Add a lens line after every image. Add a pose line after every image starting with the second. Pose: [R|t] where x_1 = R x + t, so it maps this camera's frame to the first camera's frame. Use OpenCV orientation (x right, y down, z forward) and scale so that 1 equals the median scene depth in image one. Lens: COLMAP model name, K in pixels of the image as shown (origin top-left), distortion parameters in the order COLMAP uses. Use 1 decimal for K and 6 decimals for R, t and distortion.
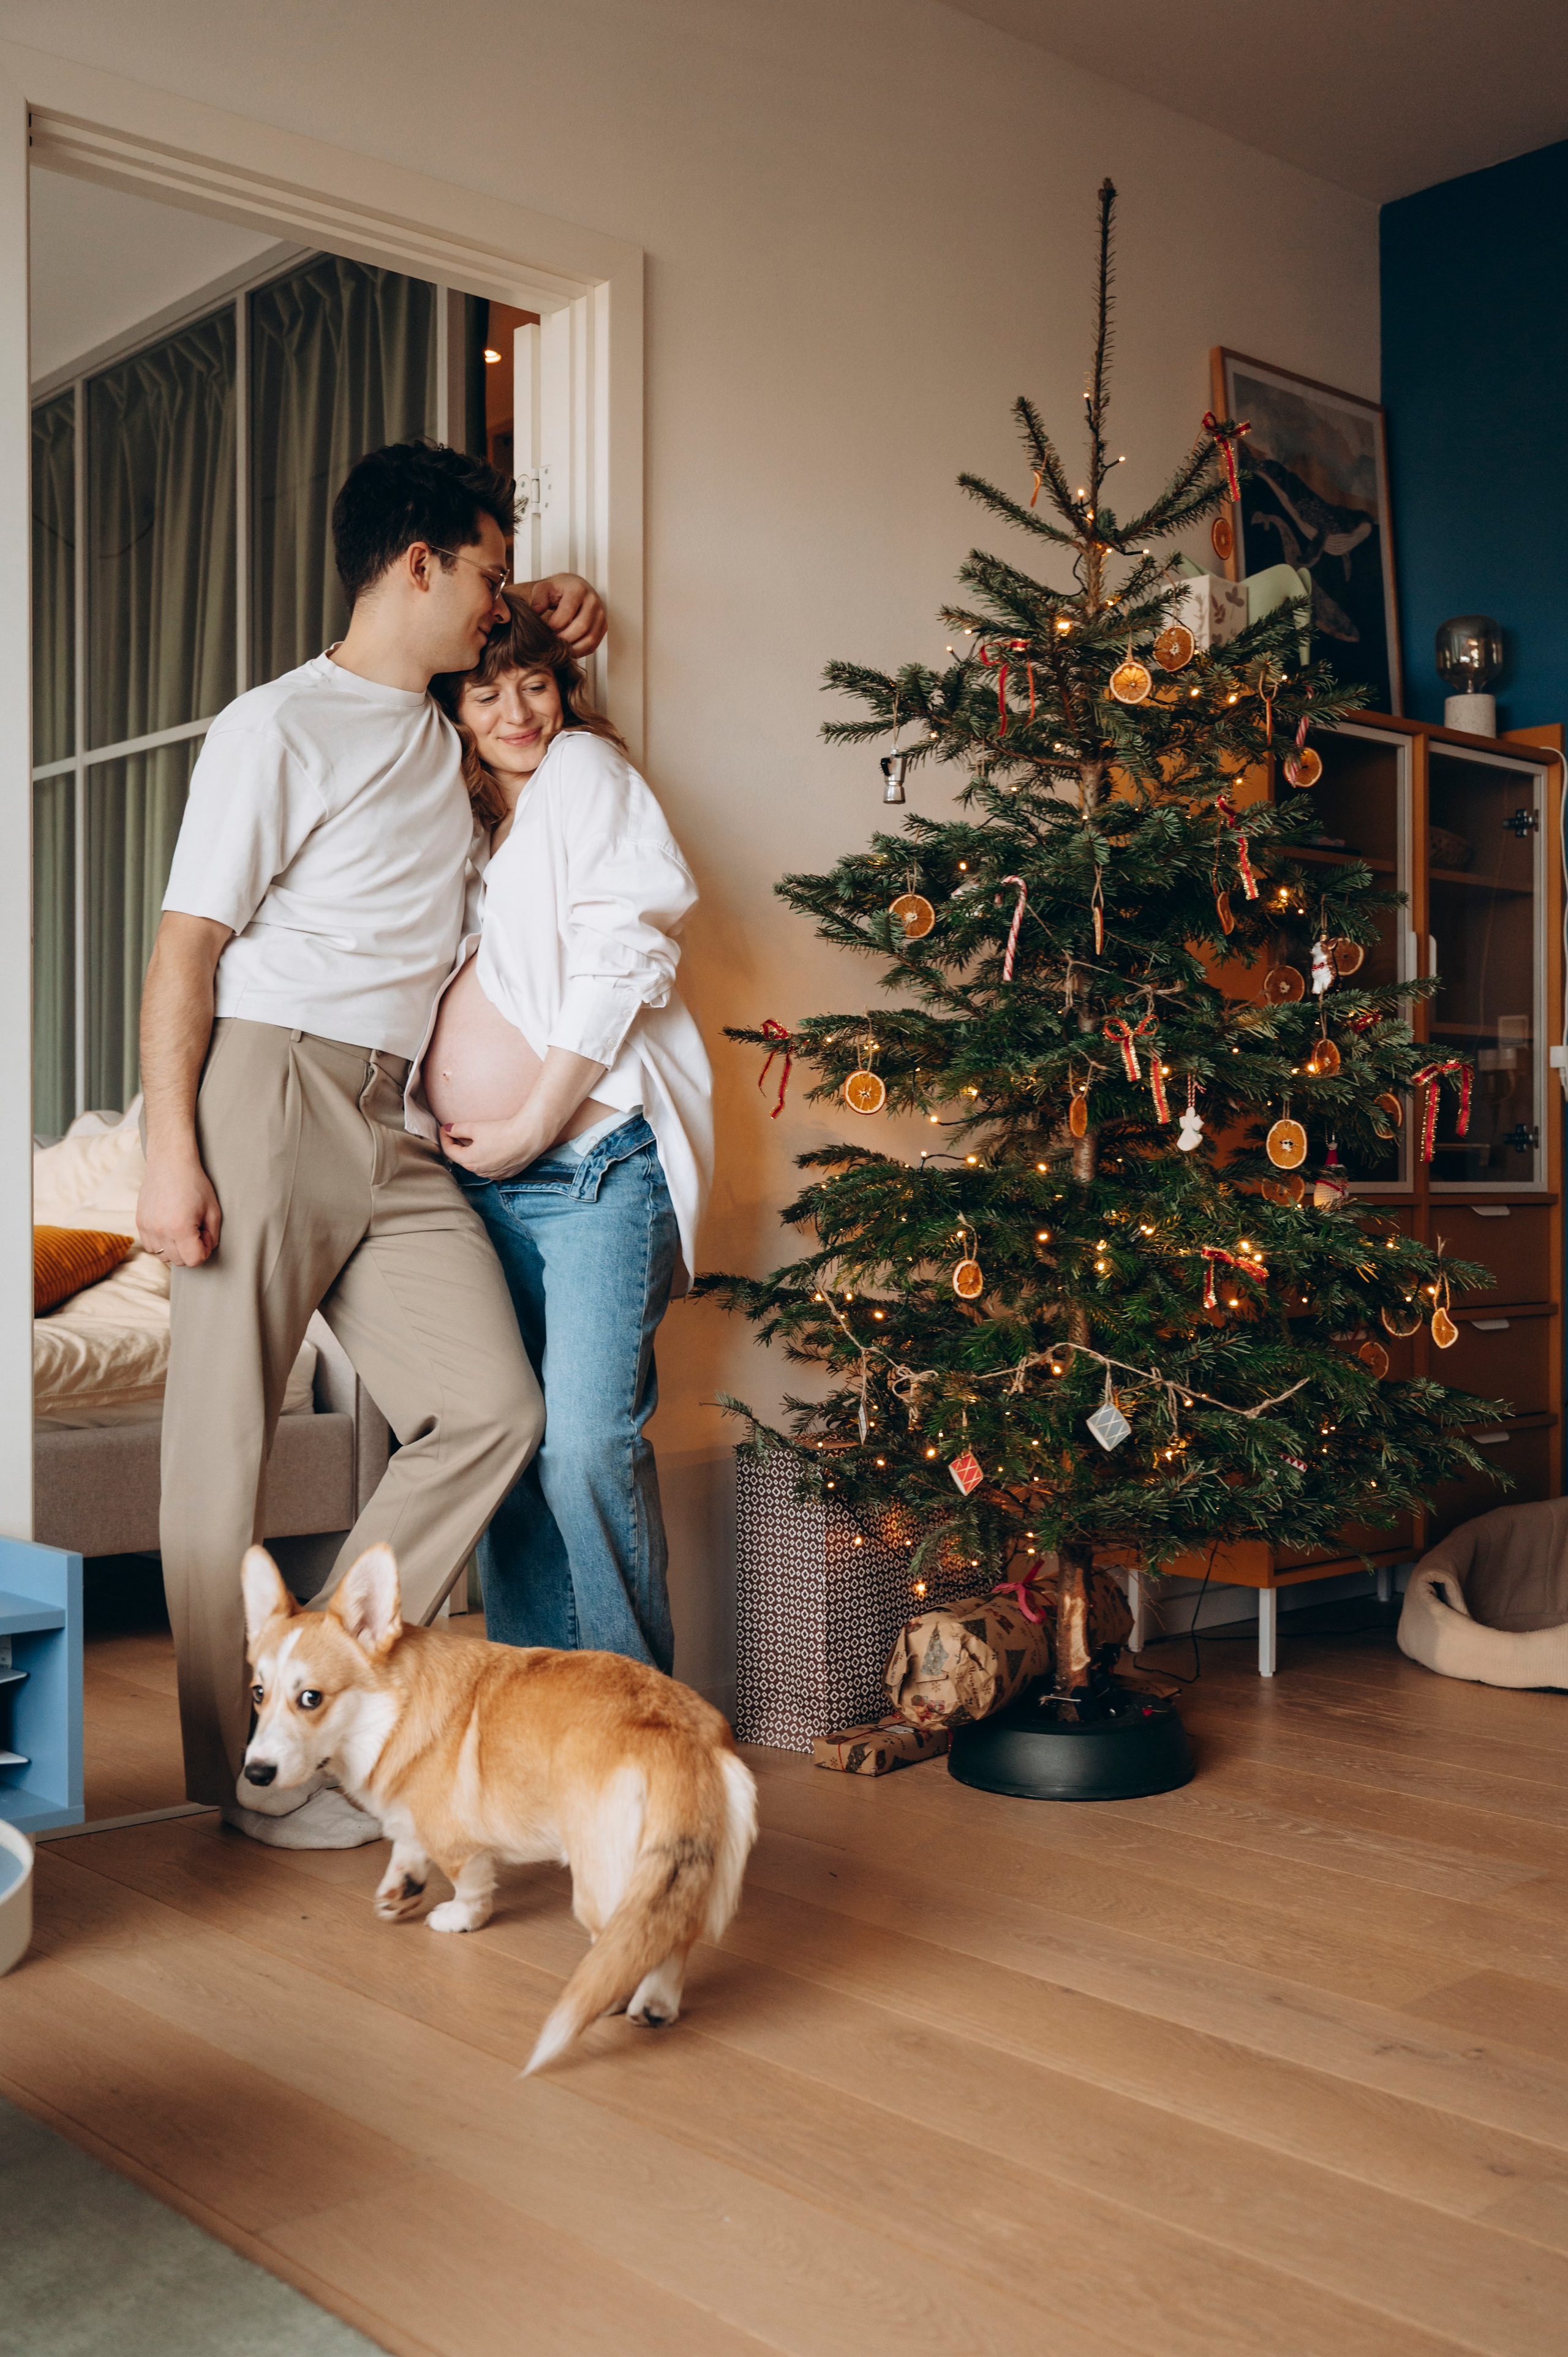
lens RADIAL K [[2387.9, 0, 784.4], [0, 2387.9, 1176.6], [0, 0, 1]] dist [0.005487, 0.000000]
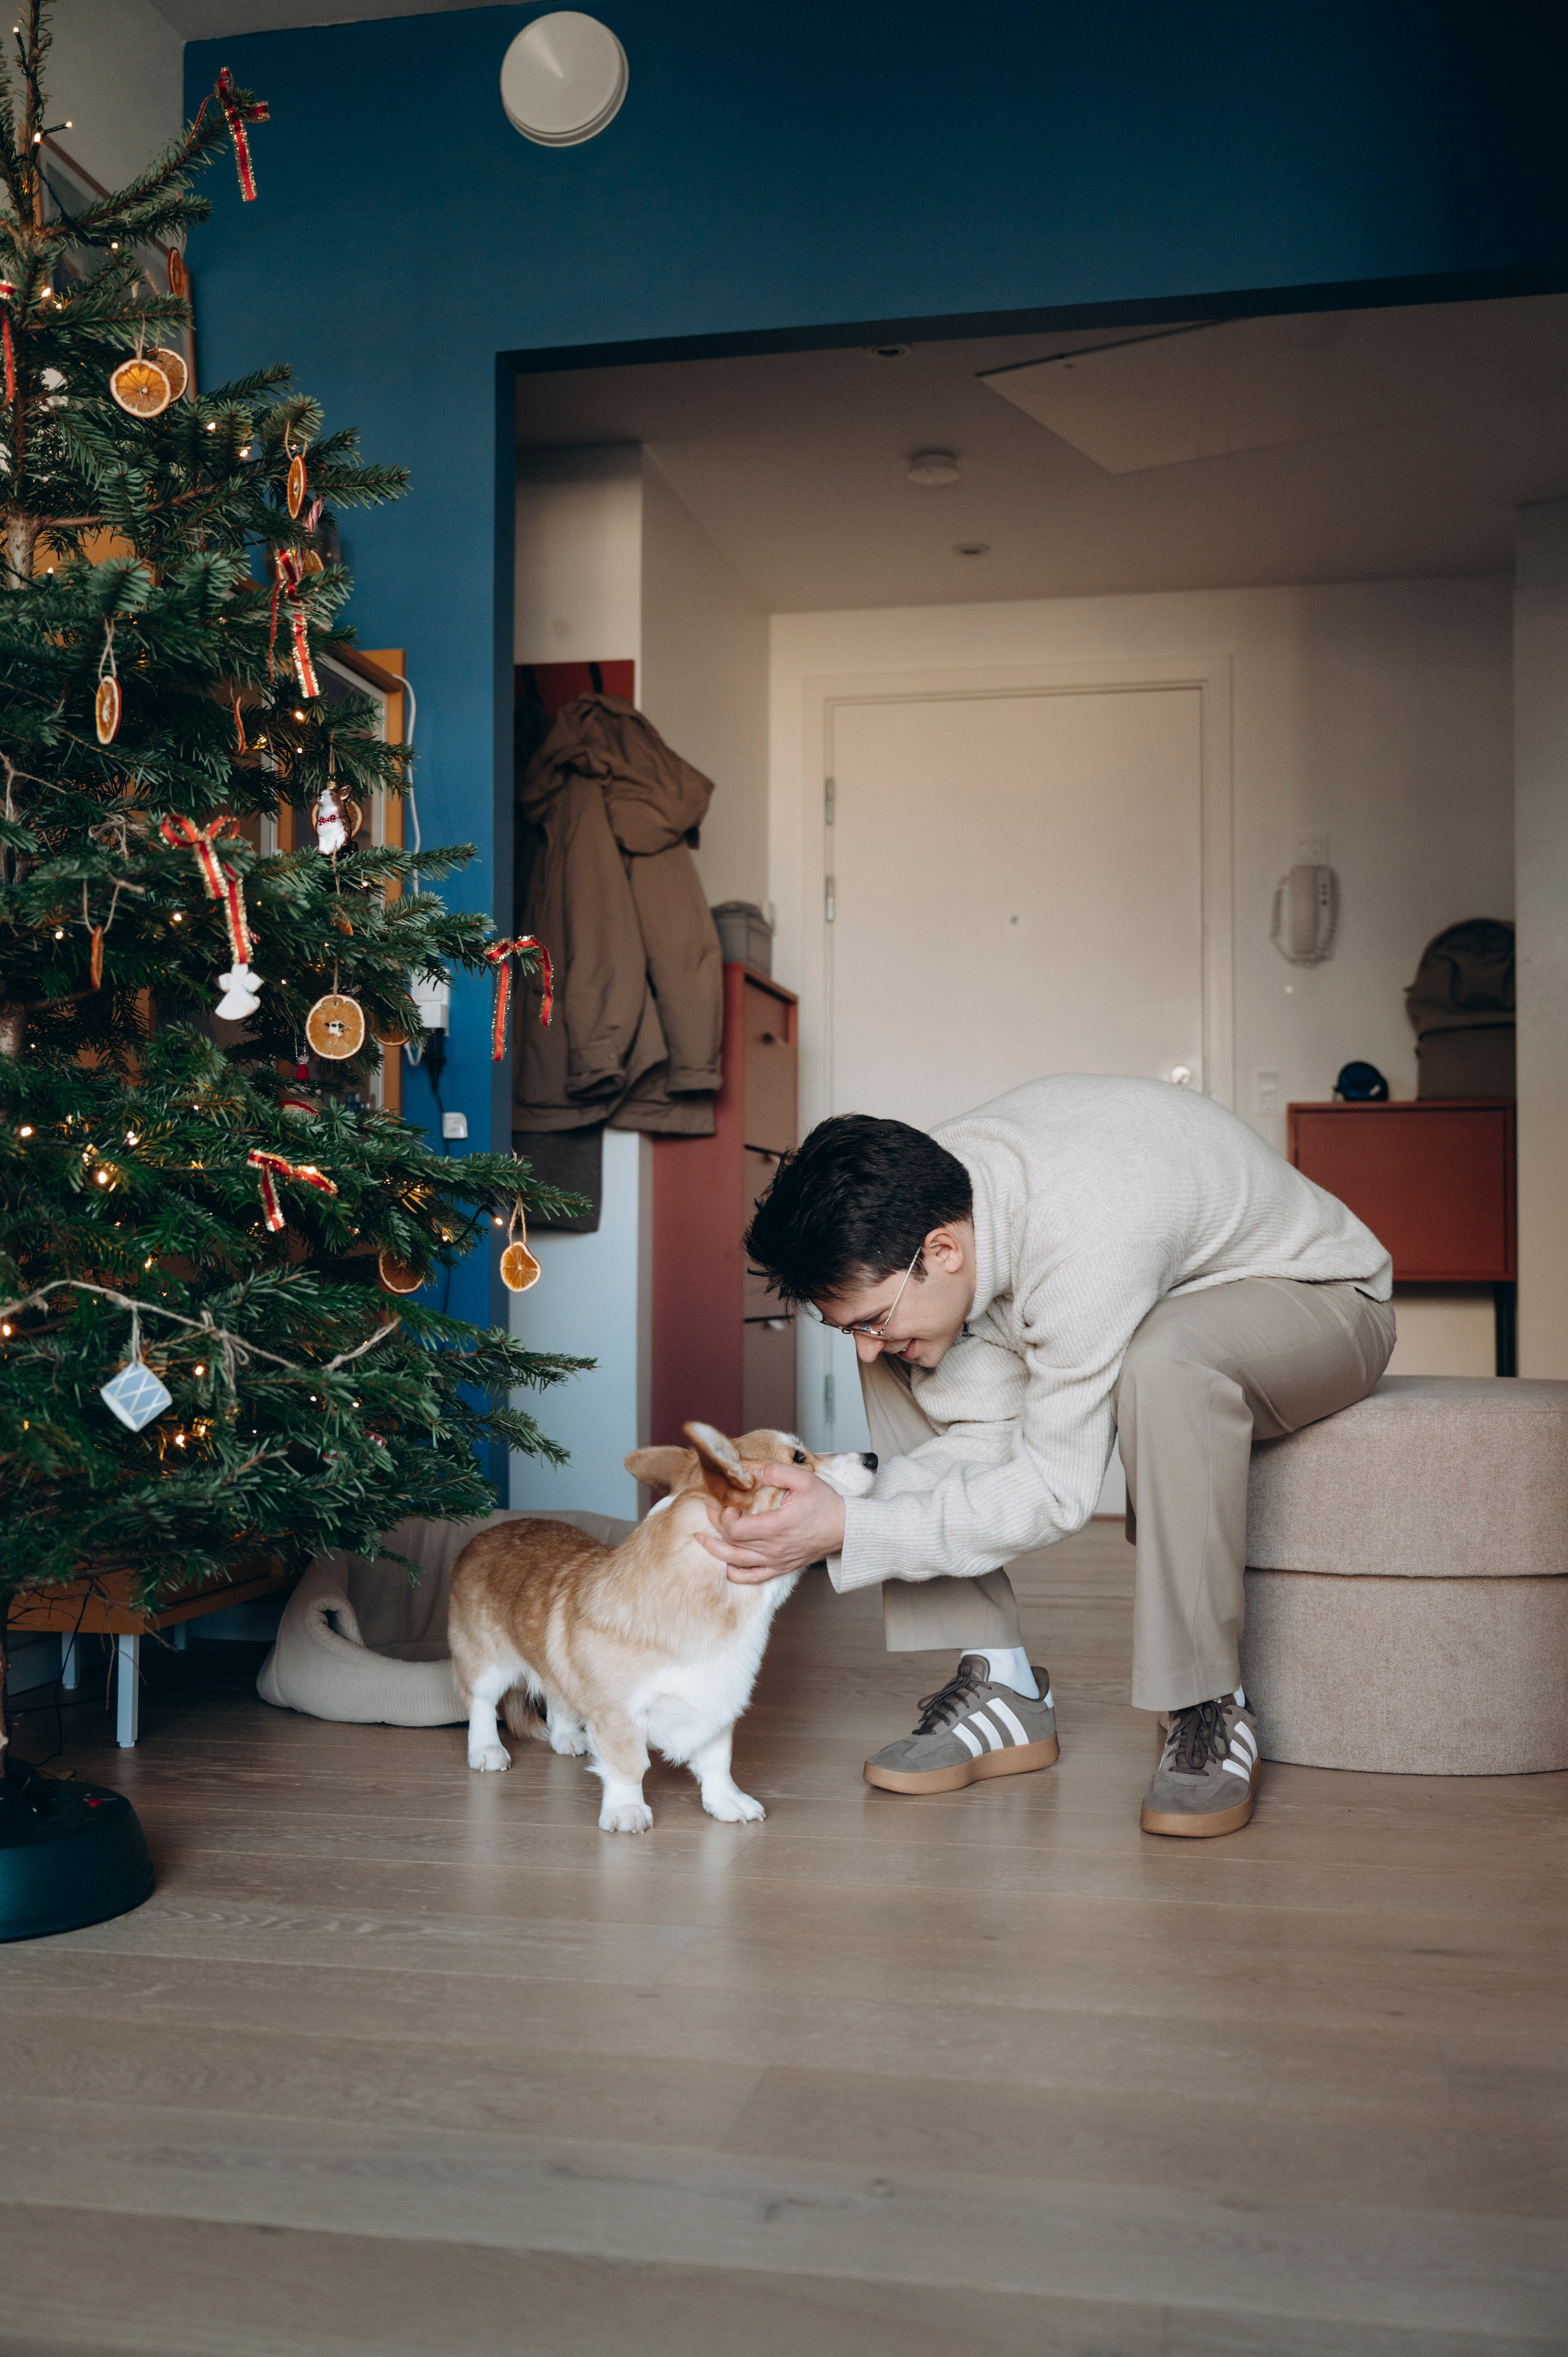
lens RADIAL K [[2352.7, 0, 783.0], [0, 2352.7, 1178.5], [0, 0, 1]] dist [0.011202, 0.000000]
pose [[0.803969, 0.027814, 0.594020, -0.126397], [-0.008200, 0.999329, -0.035694, 0.063202], [-0.594615, 0.023826, 0.803658, 0.321309]]
